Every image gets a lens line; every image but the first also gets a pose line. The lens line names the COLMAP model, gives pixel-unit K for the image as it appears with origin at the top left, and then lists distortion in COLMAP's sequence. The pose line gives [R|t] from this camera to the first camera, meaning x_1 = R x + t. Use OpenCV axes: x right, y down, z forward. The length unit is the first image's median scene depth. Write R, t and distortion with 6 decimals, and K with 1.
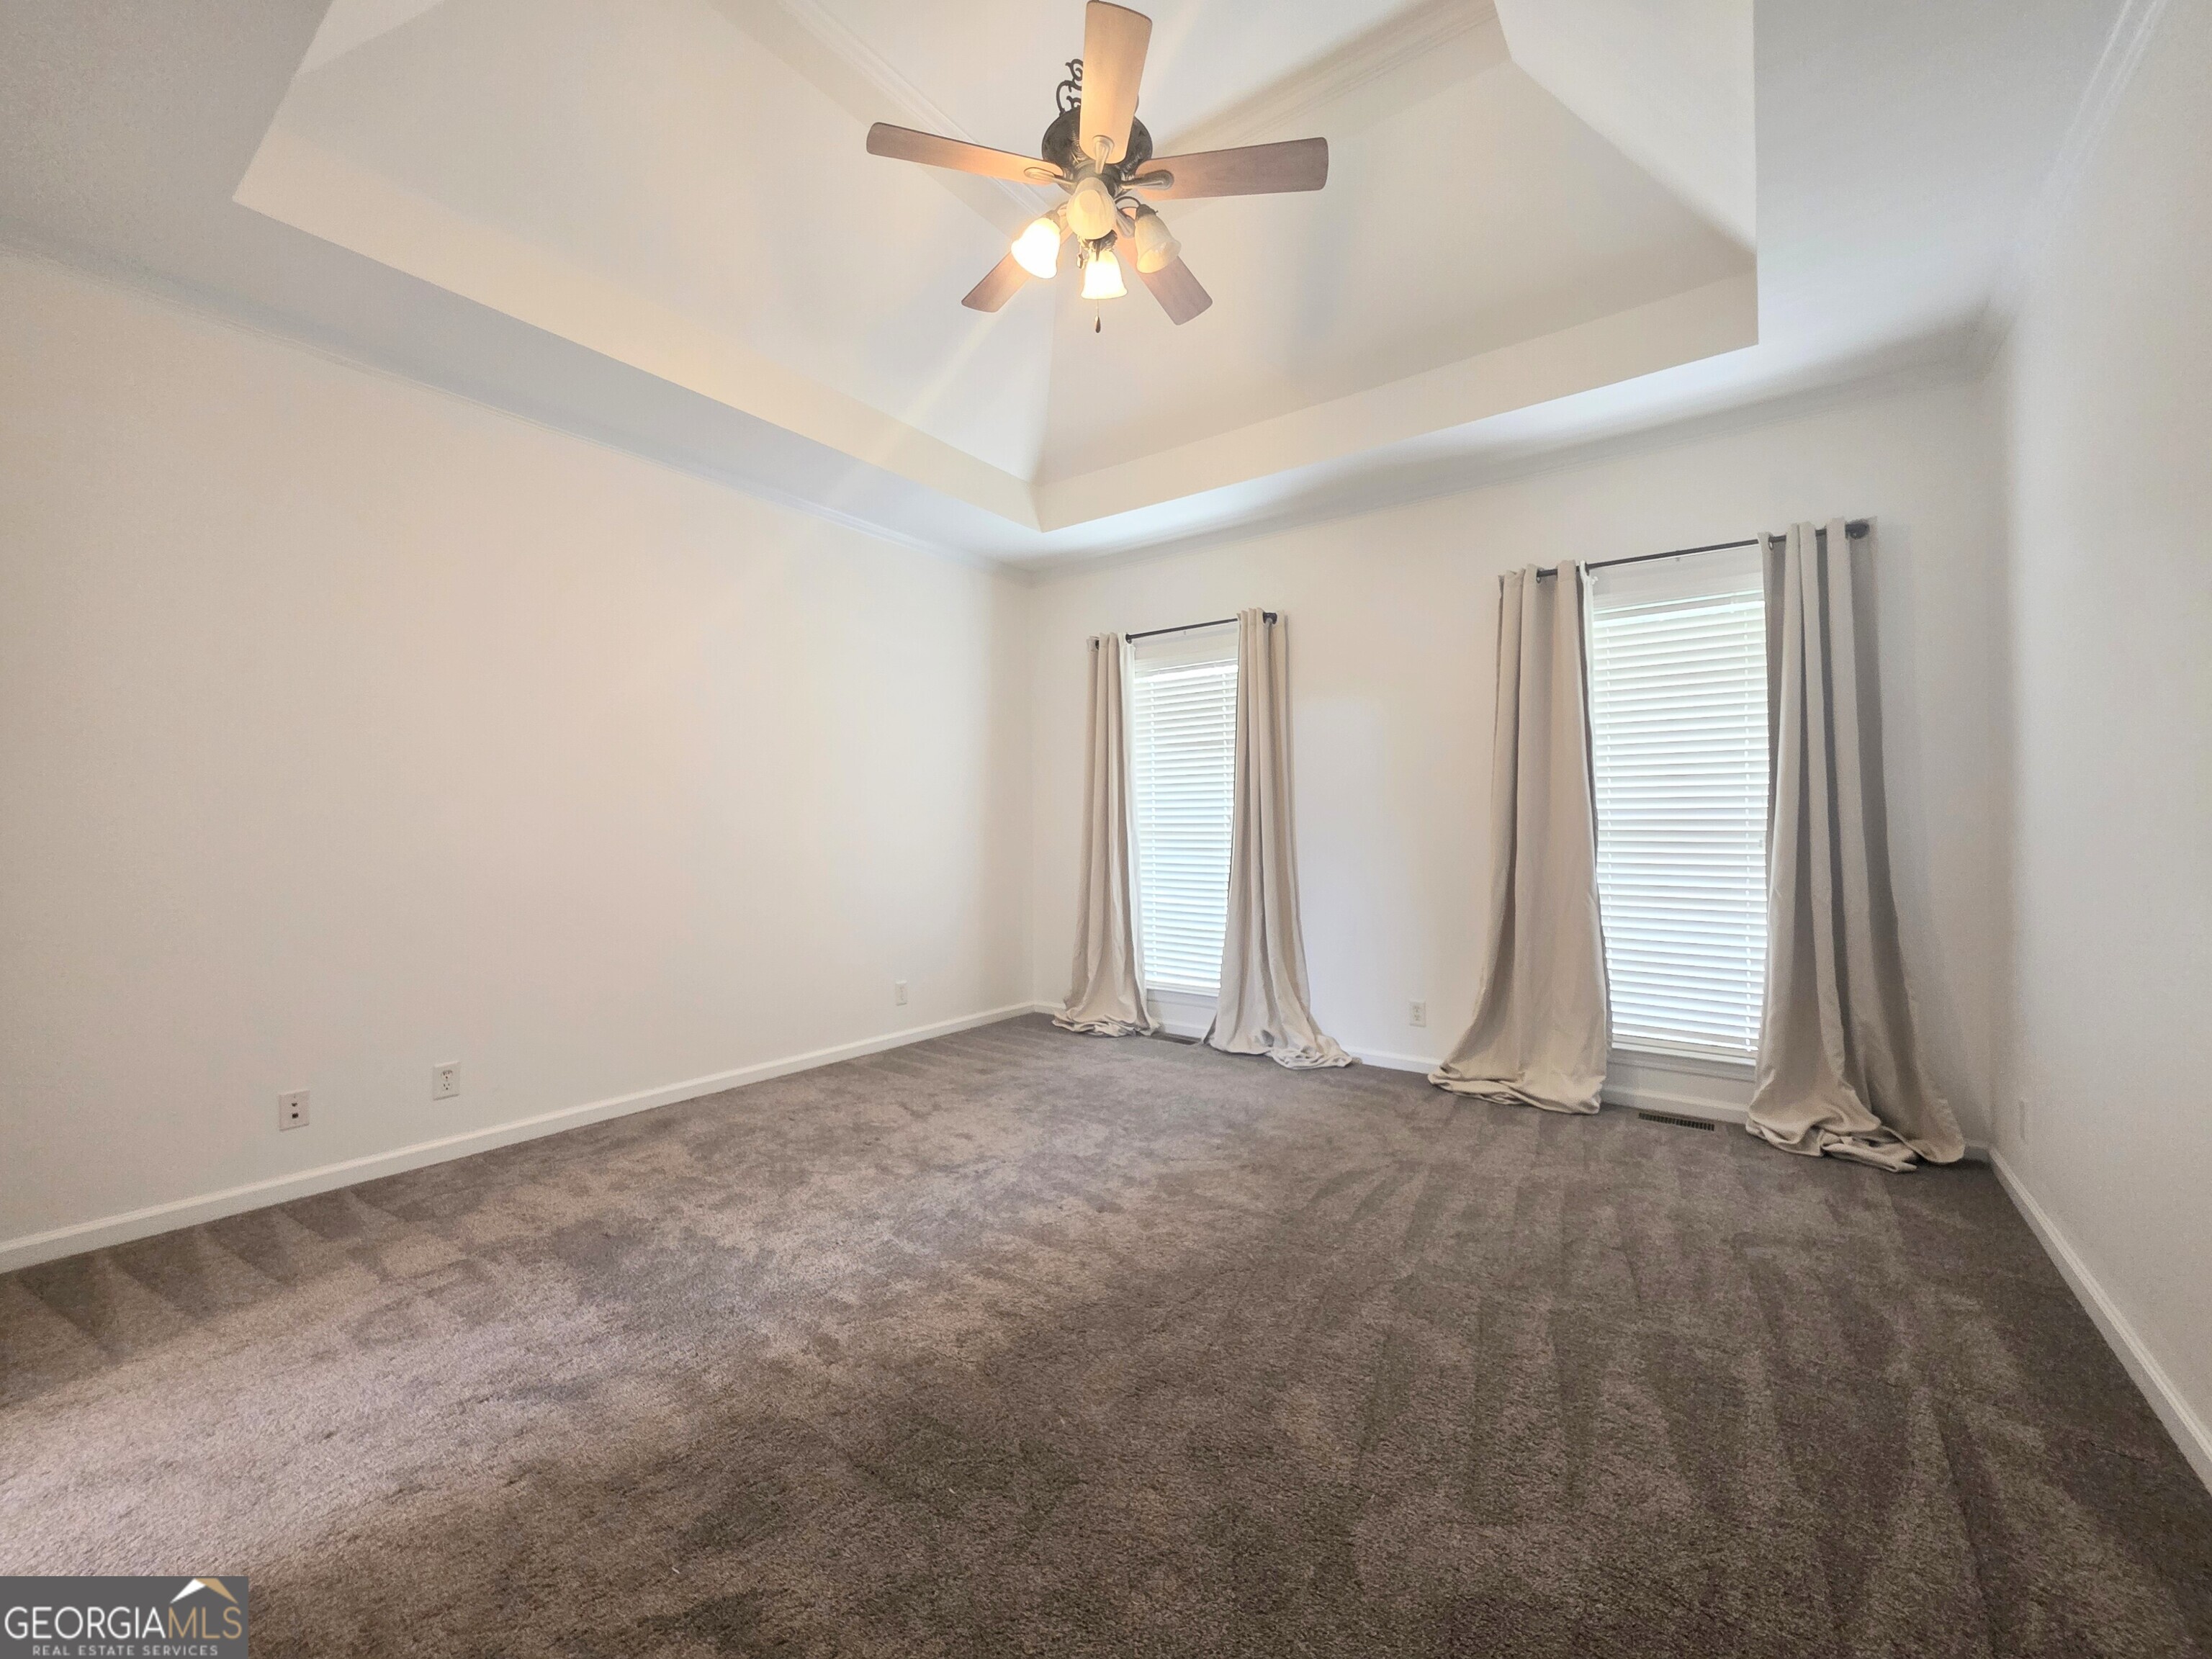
lens RADIAL K [[890.4, 0, 1100.4], [0, 890.4, 827.2], [0, 0, 1]] dist [0.001145, 0.002031]
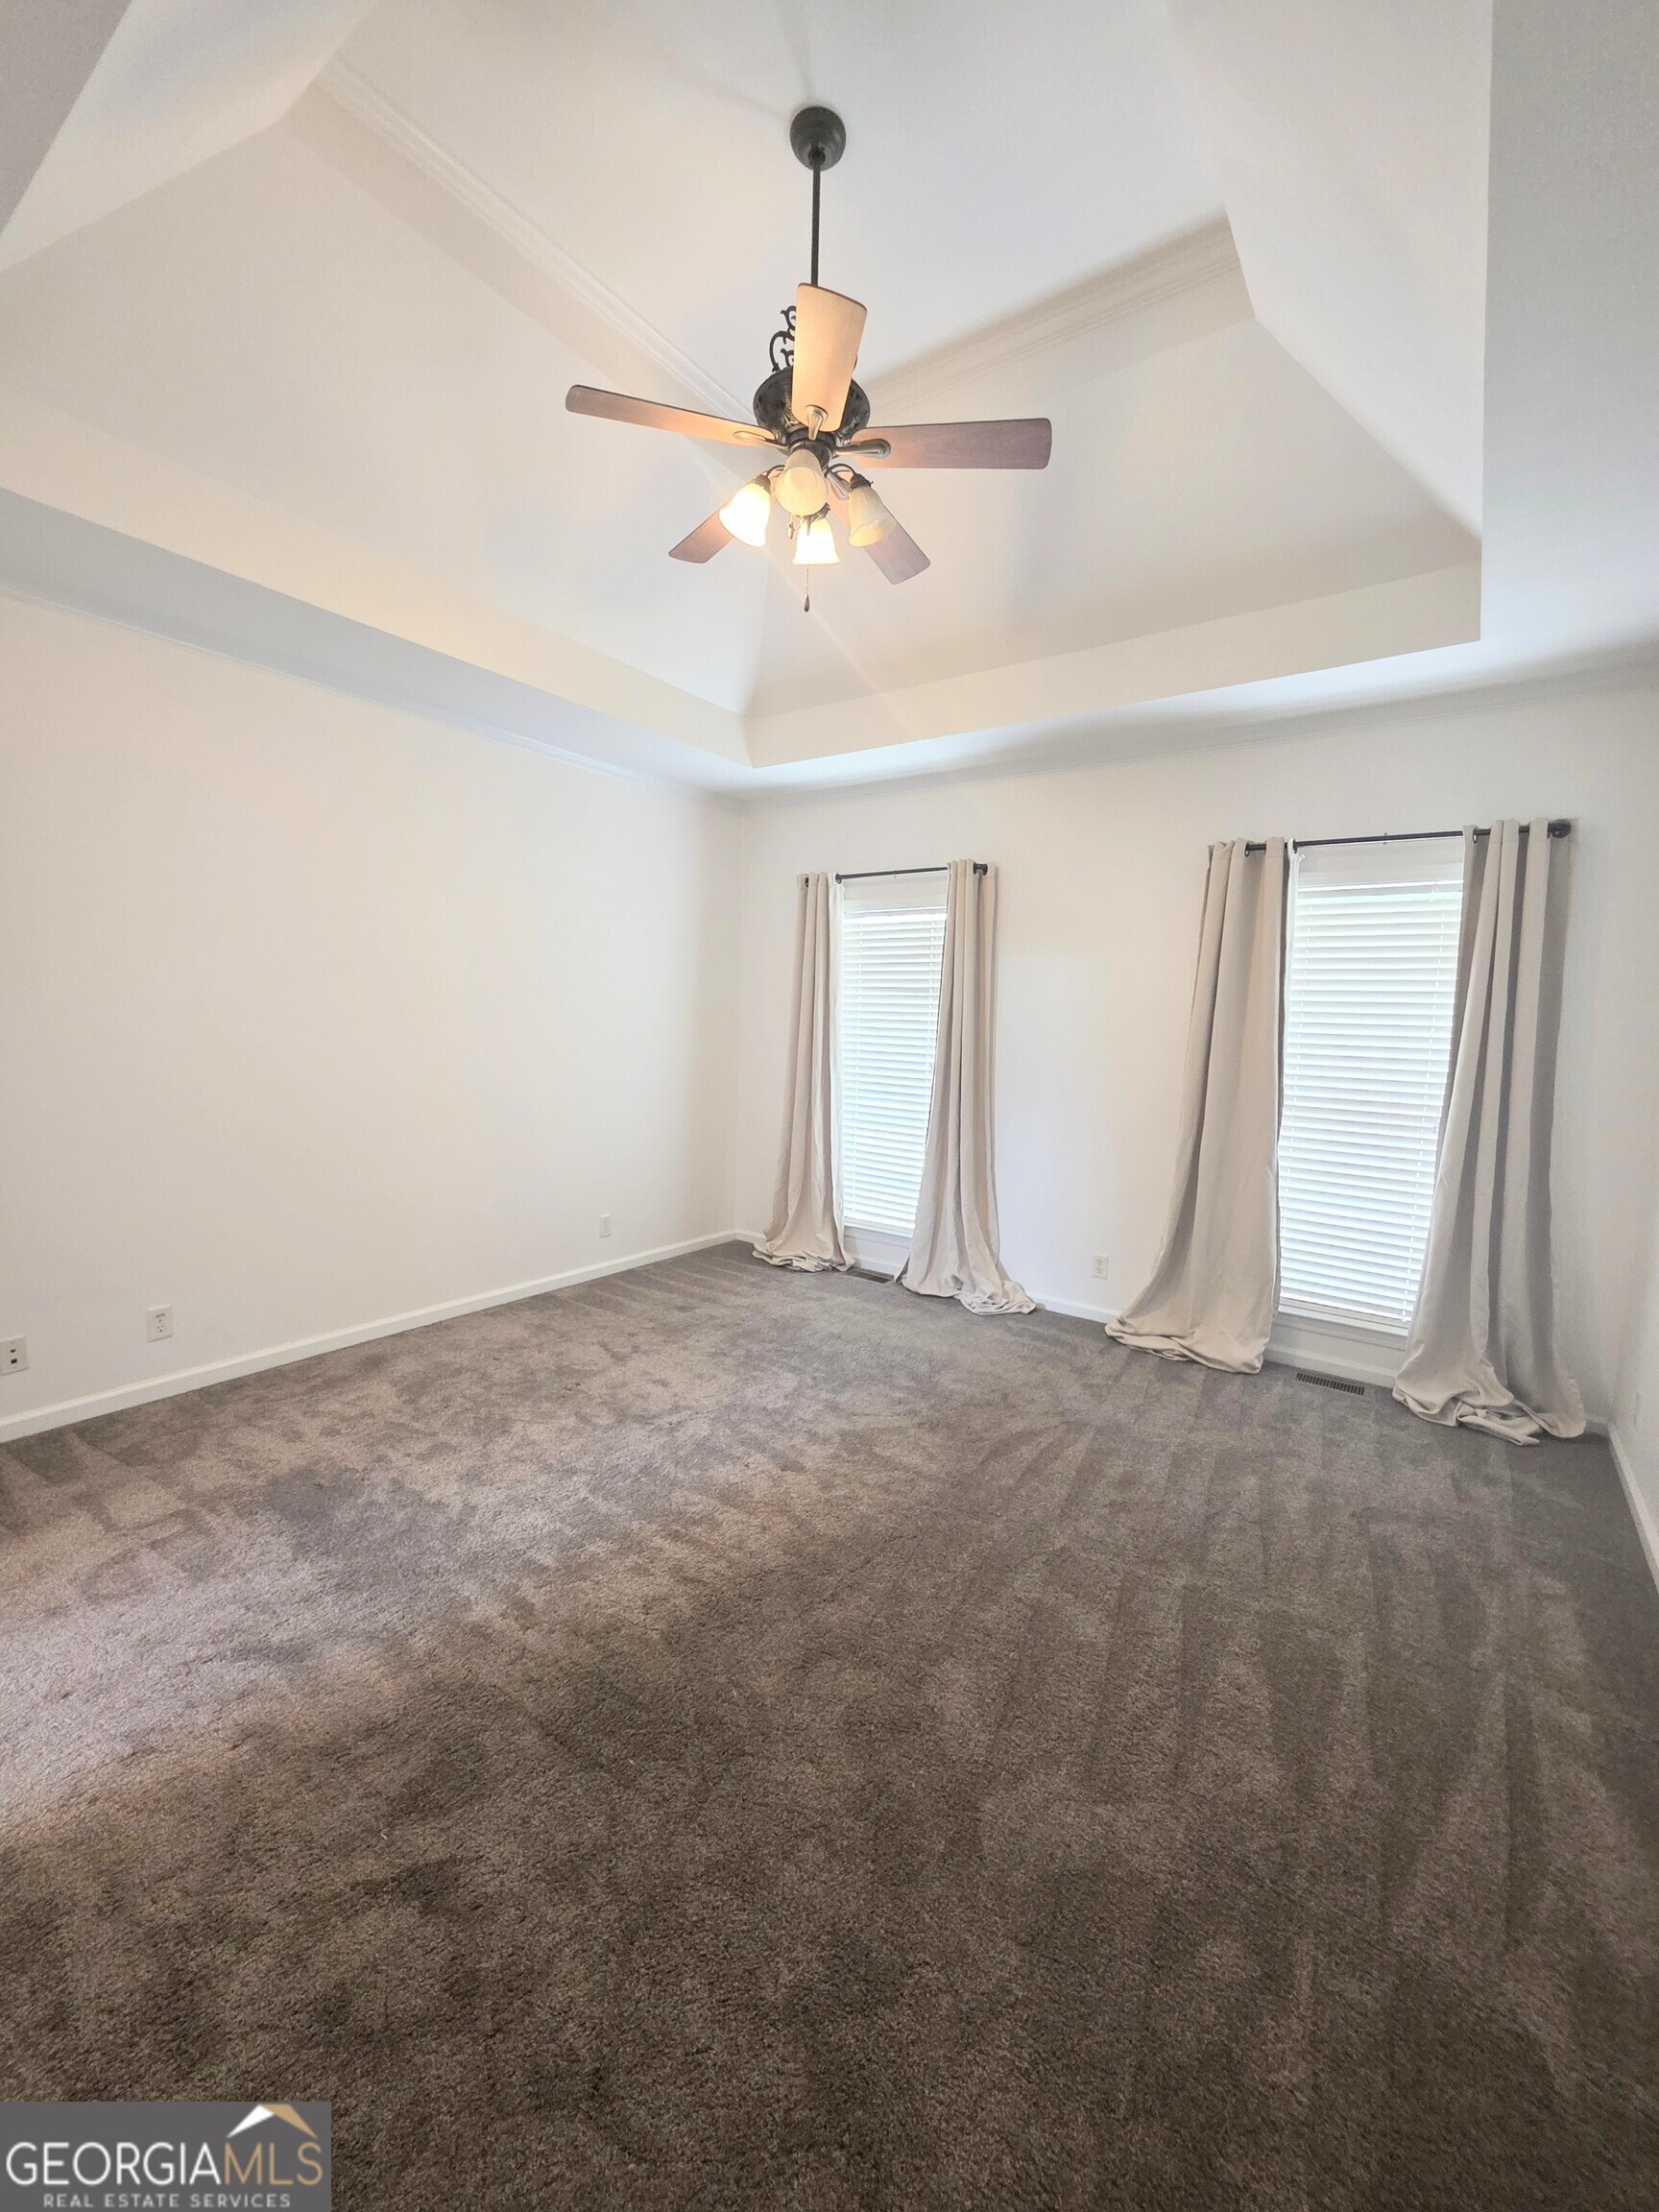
lens RADIAL K [[890.4, 0, 832.4], [0, 890.4, 1102.7], [0, 0, 1]] dist [0.001145, 0.002031]
pose [[0.999272, 0.031962, 0.020832, 0.022603], [-0.033967, 0.993965, 0.104304, -0.129176], [-0.017372, -0.104936, 0.994327, -0.022429]]
